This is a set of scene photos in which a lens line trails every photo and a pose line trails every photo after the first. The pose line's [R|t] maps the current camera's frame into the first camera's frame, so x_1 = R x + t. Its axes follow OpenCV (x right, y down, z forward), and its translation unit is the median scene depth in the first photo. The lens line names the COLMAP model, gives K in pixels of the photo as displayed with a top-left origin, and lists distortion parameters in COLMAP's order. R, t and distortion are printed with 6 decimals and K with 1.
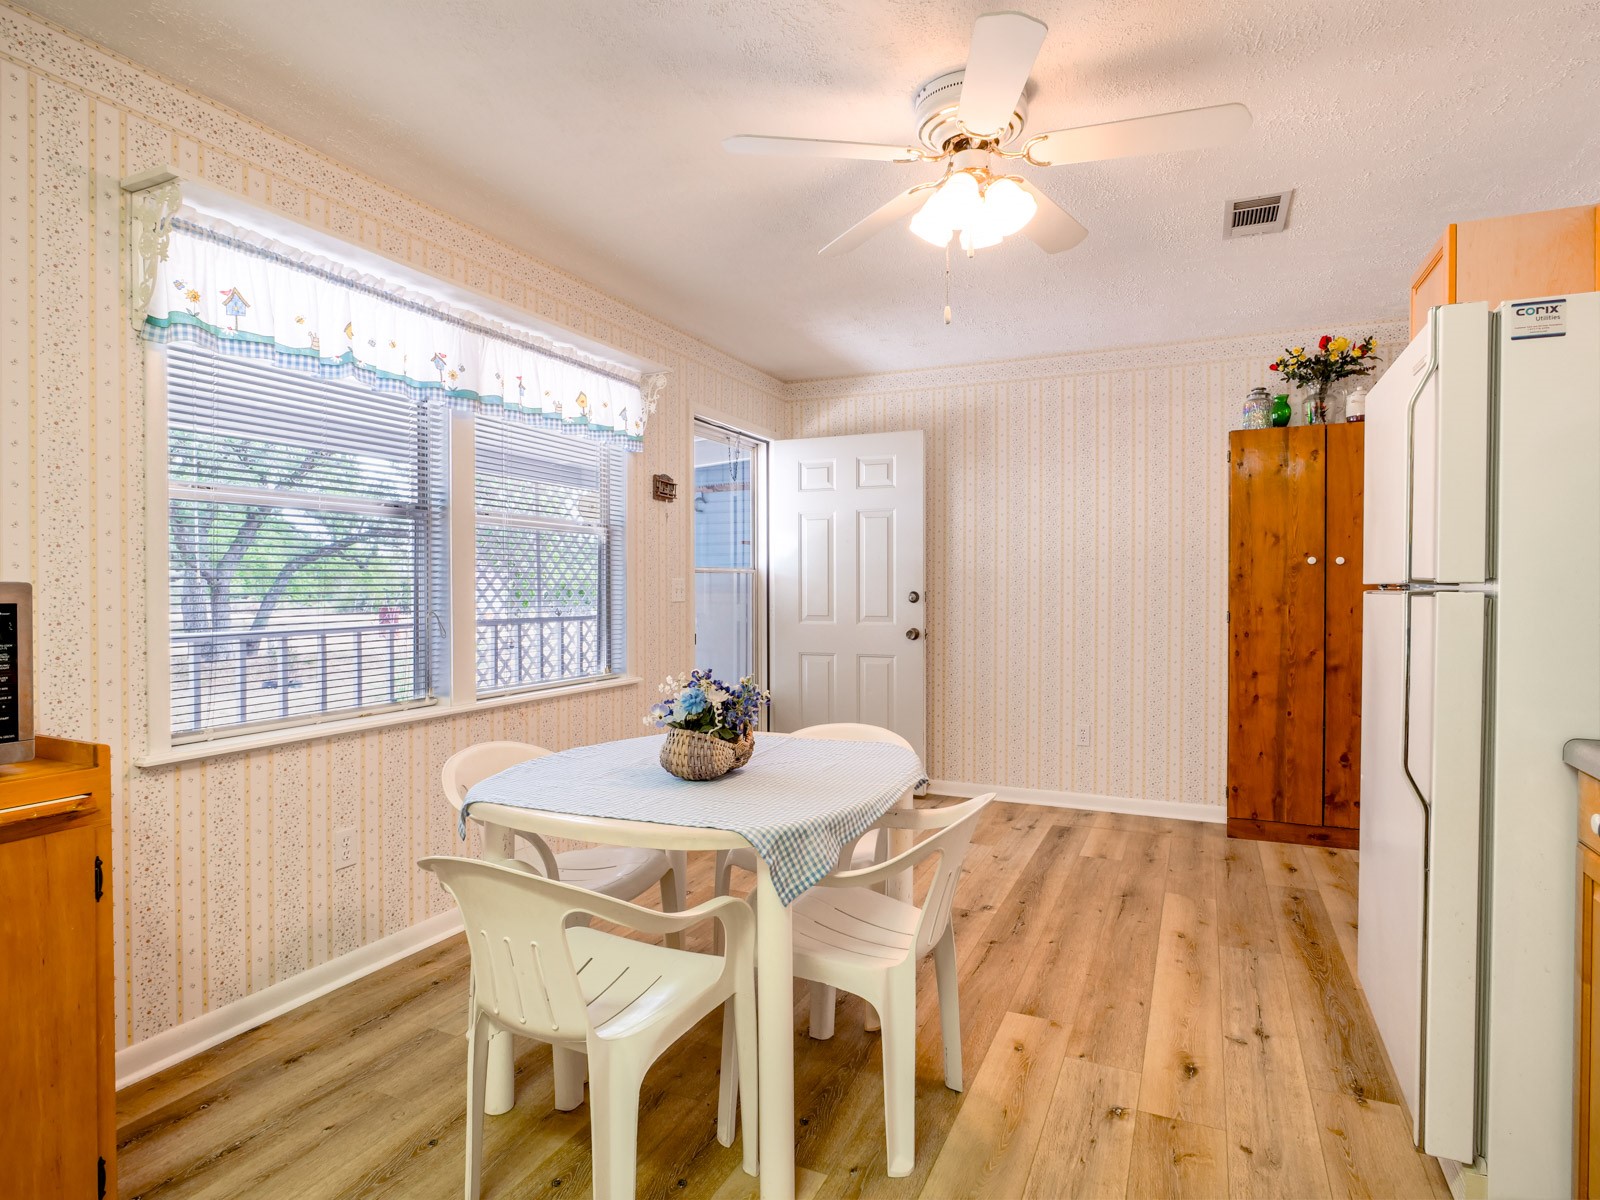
lens RADIAL K [[882.1, 0, 802.5], [0, 882.1, 595.8], [0, 0, 1]] dist [-0.012494, 0.002018]
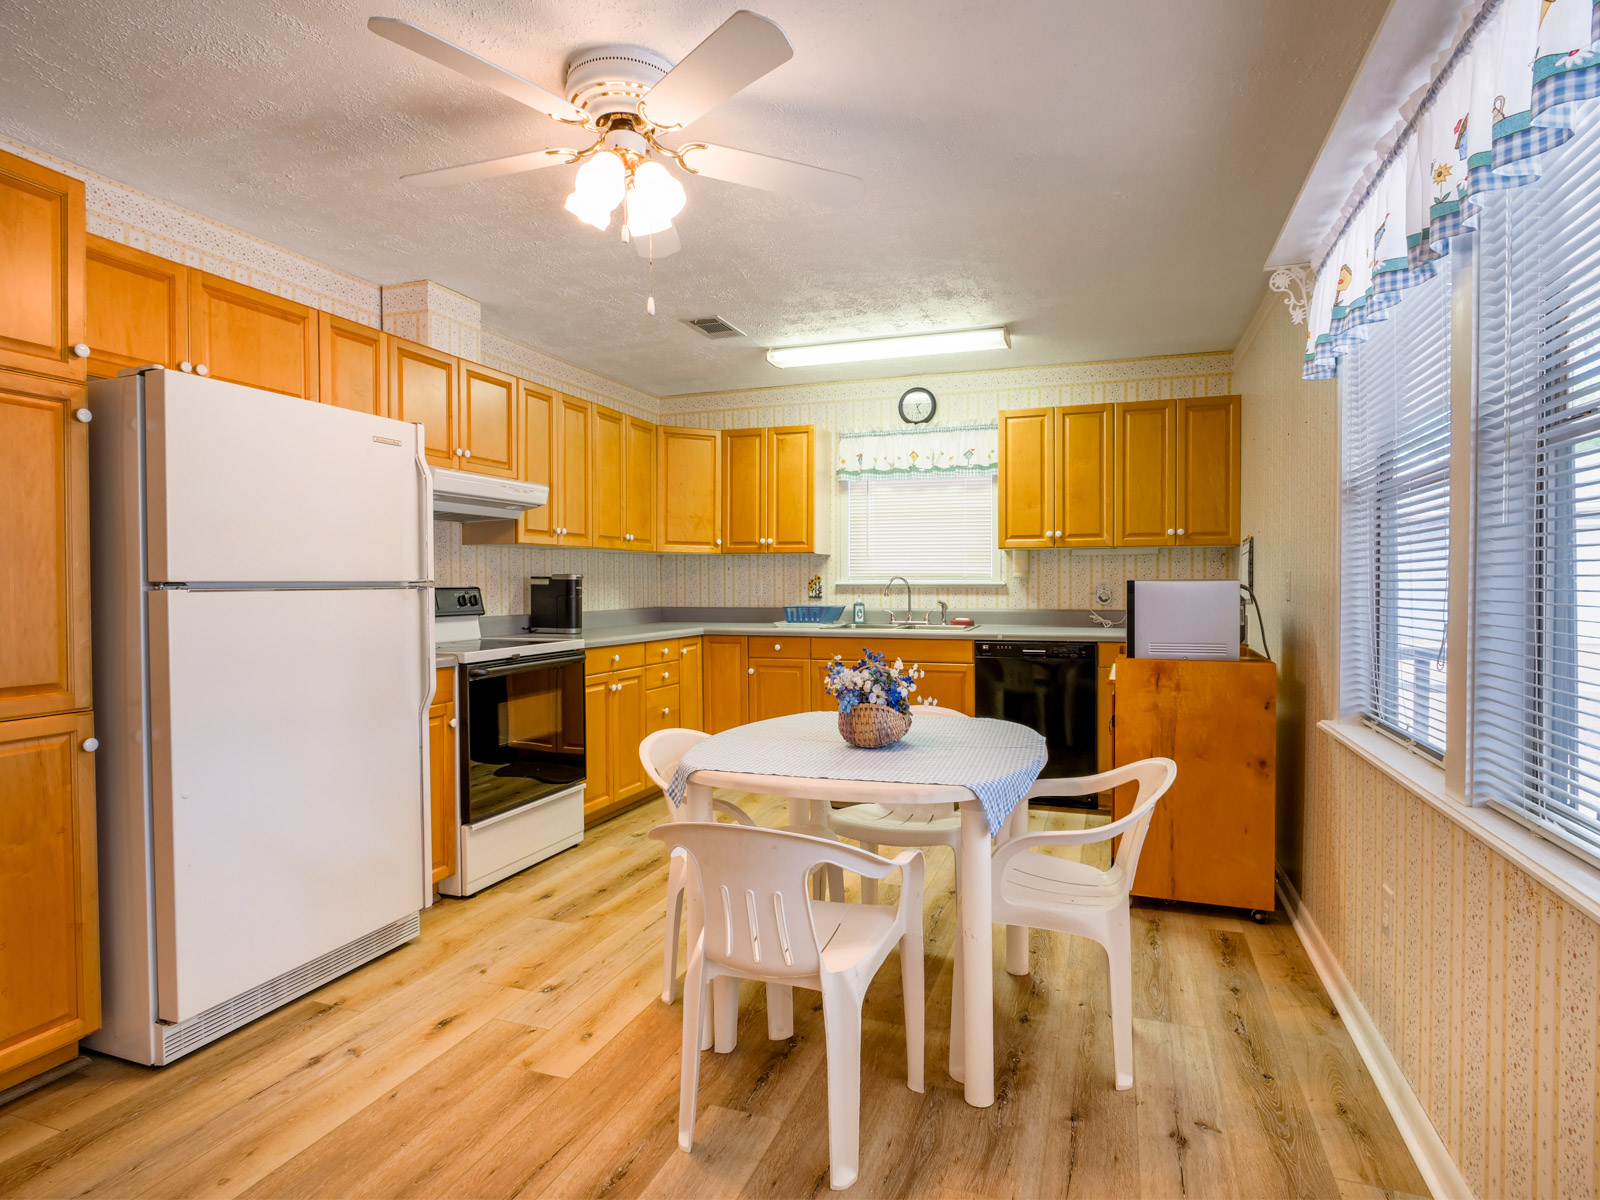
lens RADIAL K [[882.1, 0, 801.0], [0, 882.1, 594.9], [0, 0, 1]] dist [-0.012494, 0.002018]
pose [[-0.996482, 0.004119, -0.083702, 0.083325], [0.001940, 0.999657, 0.026100, -0.023900], [0.083781, 0.025846, -0.996149, 2.047255]]
